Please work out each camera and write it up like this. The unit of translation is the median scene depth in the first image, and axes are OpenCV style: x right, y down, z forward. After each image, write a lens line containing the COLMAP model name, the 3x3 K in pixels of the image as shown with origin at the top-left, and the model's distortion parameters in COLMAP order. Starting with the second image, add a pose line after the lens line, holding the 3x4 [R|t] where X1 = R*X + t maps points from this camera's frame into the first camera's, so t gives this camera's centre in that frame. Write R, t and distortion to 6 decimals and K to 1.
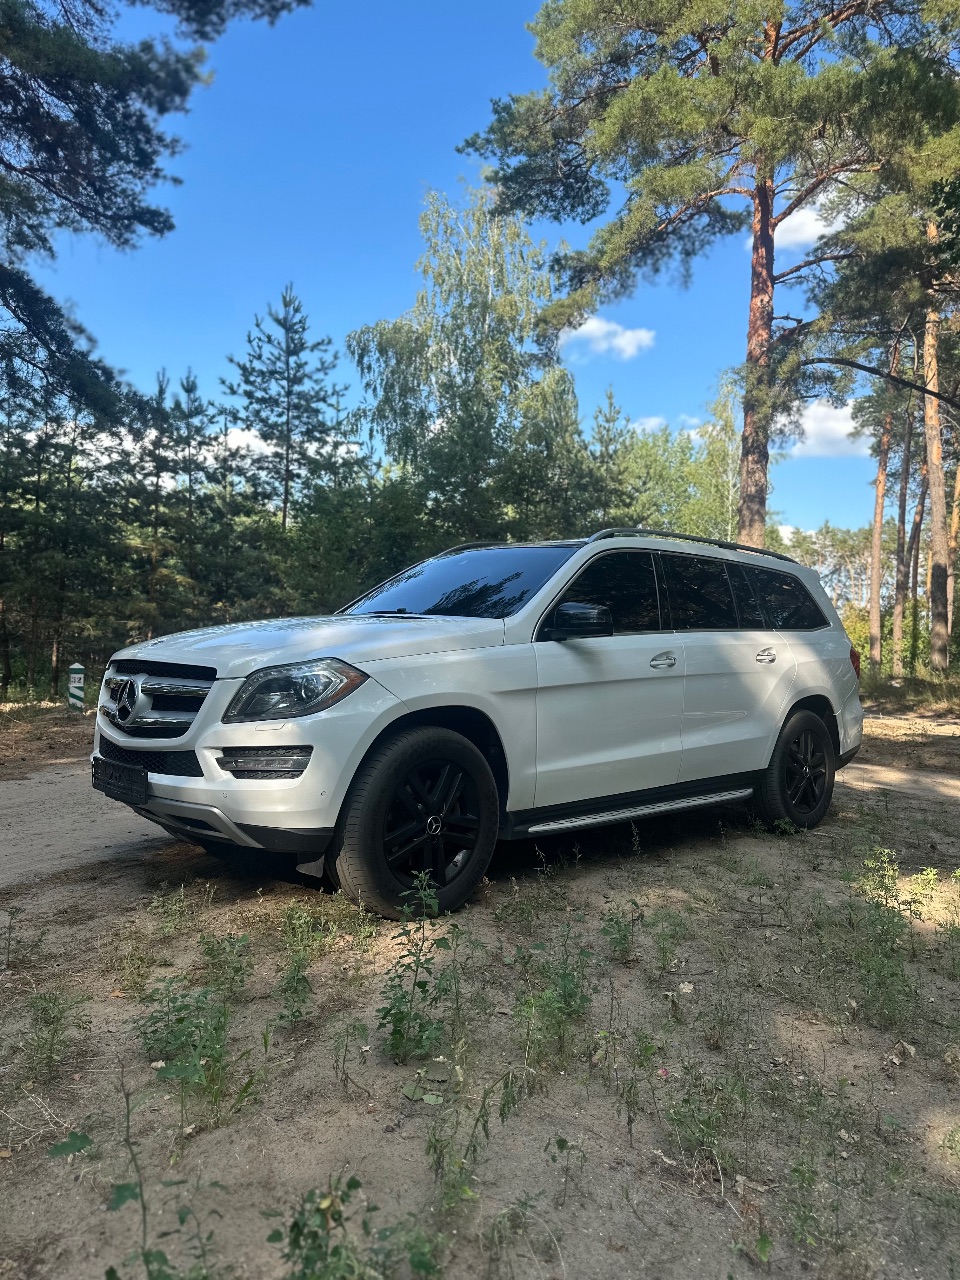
lens RADIAL K [[890.0, 0, 480.6], [0, 890.0, 644.0], [0, 0, 1]] dist [0.124183, -0.201139]
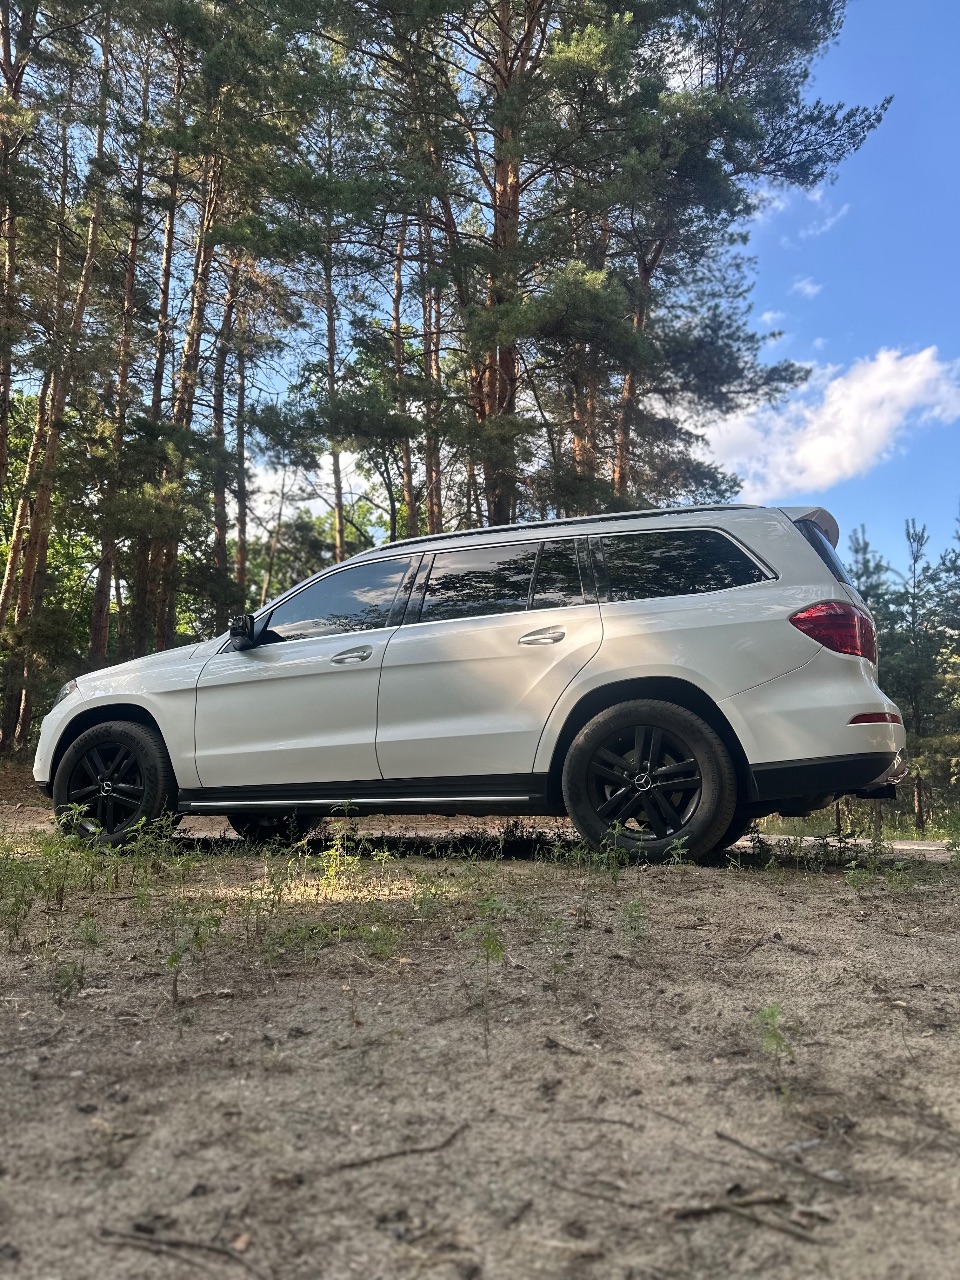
lens RADIAL K [[893.2, 0, 483.5], [0, 893.2, 645.6], [0, 0, 1]] dist [0.079990, -0.103113]
pose [[0.456794, -0.187678, -0.869550, 0.203206], [0.016795, 0.979137, -0.202508, 0.037968], [0.889414, 0.077900, 0.450415, 0.117014]]
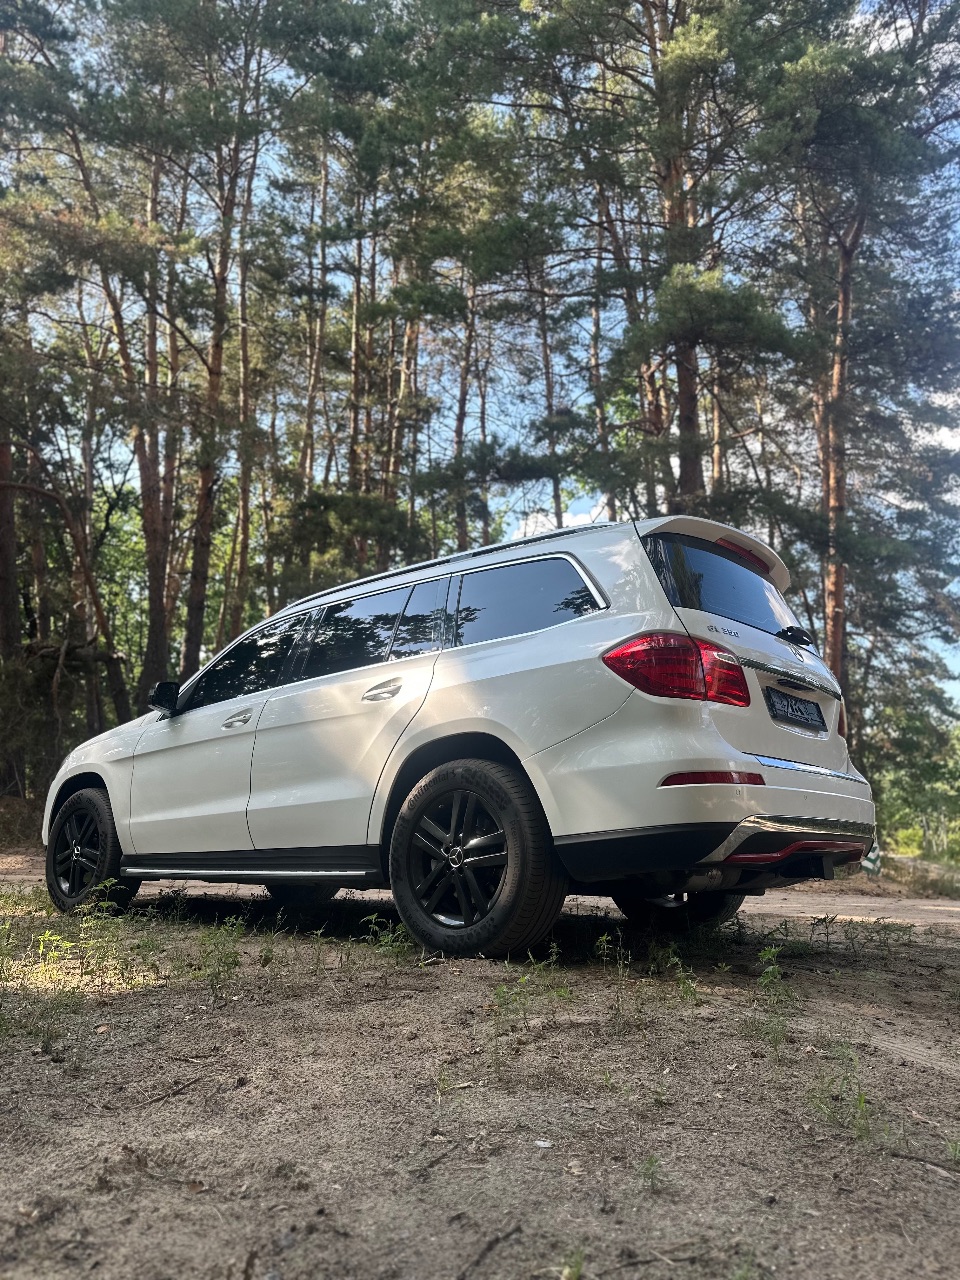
lens RADIAL K [[889.0, 0, 479.5], [0, 889.0, 650.2], [0, 0, 1]] dist [0.129432, -0.204525]
pose [[0.123950, -0.243364, -0.961983, 0.212245], [-0.001159, 0.969422, -0.245395, 0.033031], [0.992288, 0.031532, 0.119878, 0.199501]]
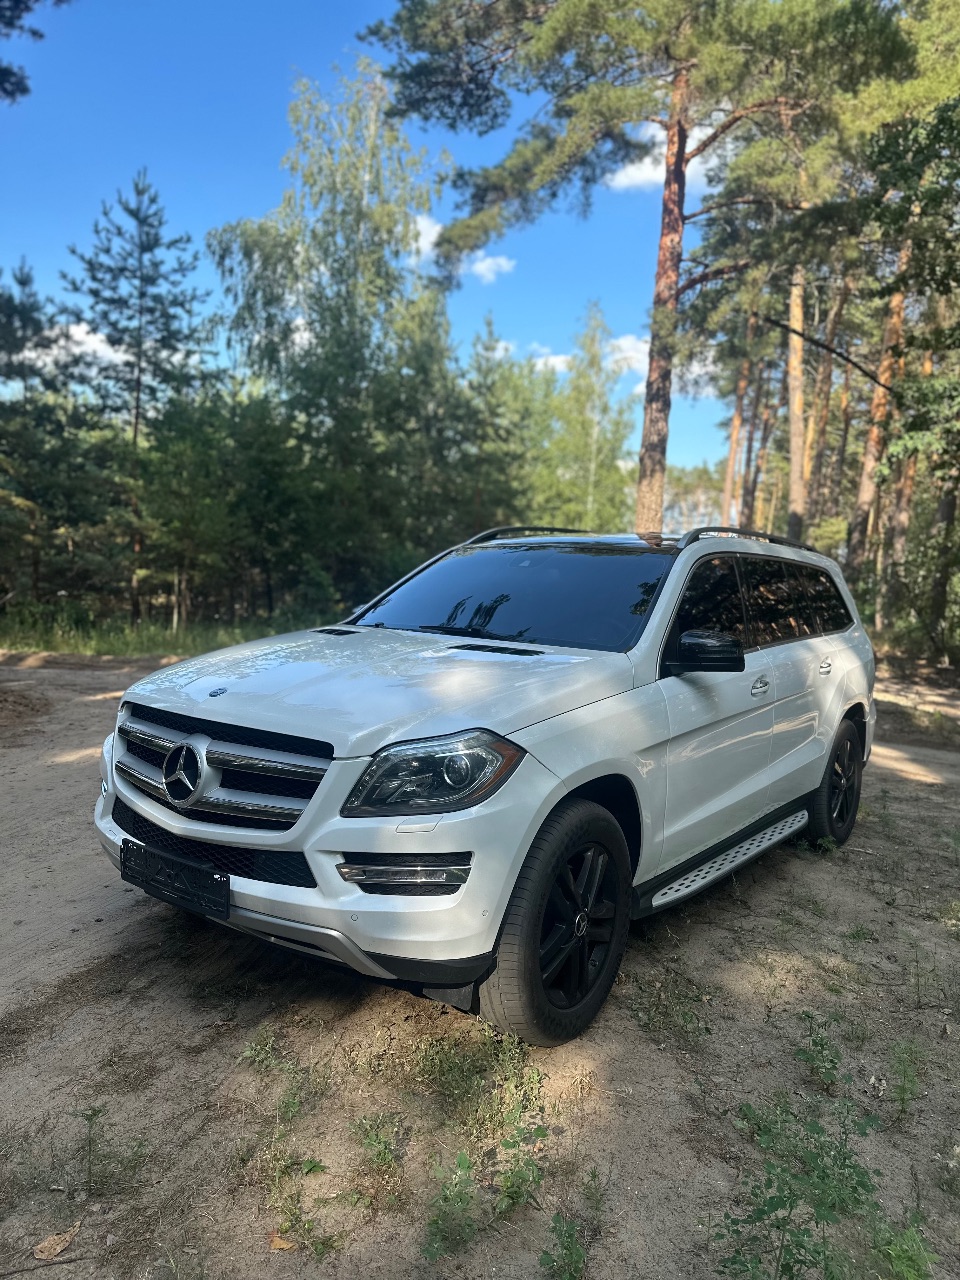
lens RADIAL K [[907.4, 0, 472.1], [0, 907.4, 641.7], [0, 0, 1]] dist [0.008242, 0.003116]
pose [[0.985589, 0.012782, 0.168673, -0.039008], [-0.026396, 0.996547, 0.078719, -0.015267], [-0.167084, -0.082037, 0.982524, 0.031158]]
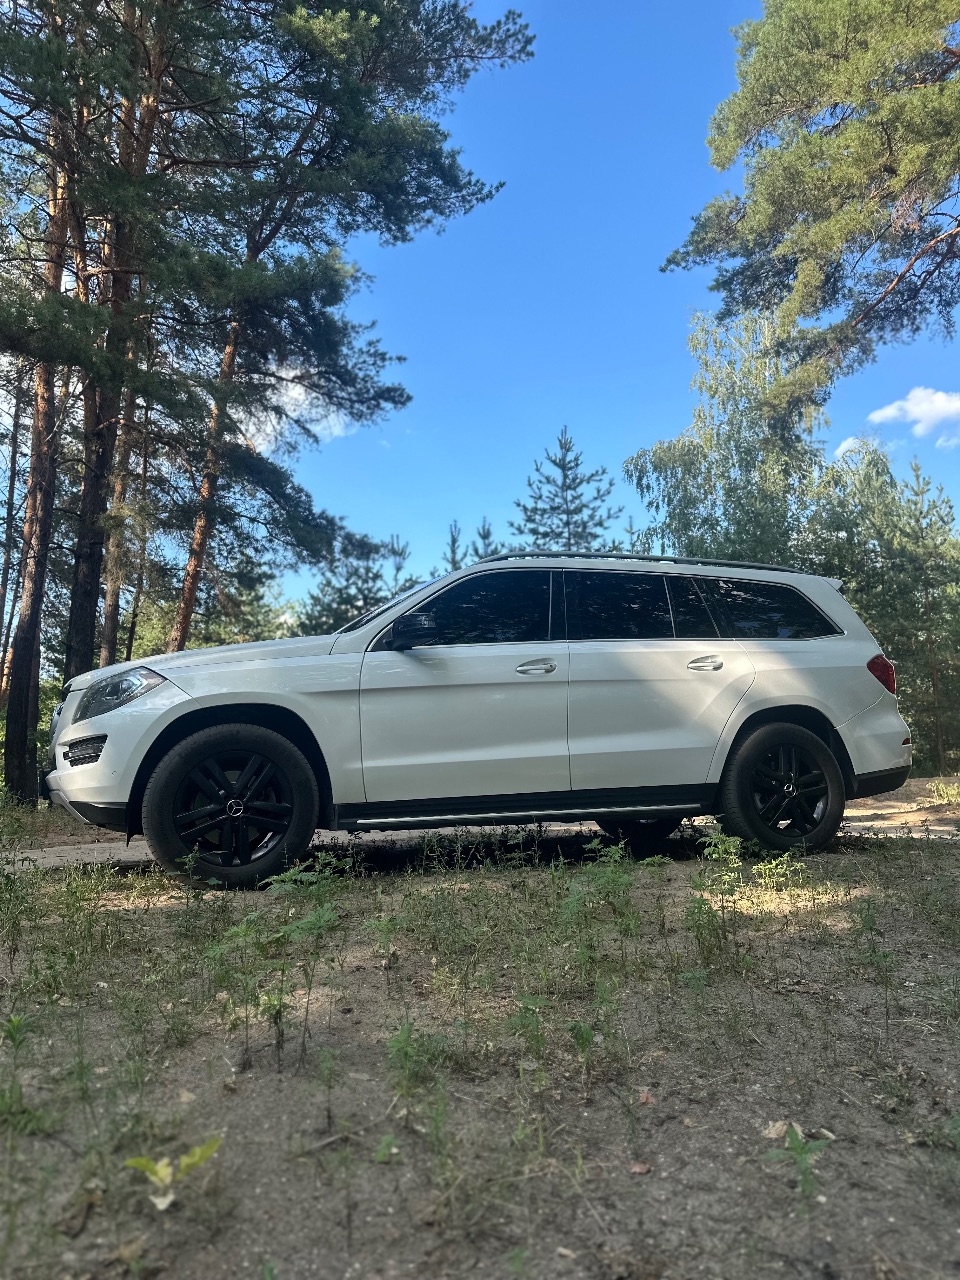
lens RADIAL K [[890.0, 0, 480.6], [0, 890.0, 644.0], [0, 0, 1]] dist [0.124183, -0.201139]
pose [[0.913442, -0.113387, -0.390854, 0.095669], [0.055044, 0.986000, -0.157399, 0.026232], [0.403229, 0.122261, 0.906895, 0.007306]]
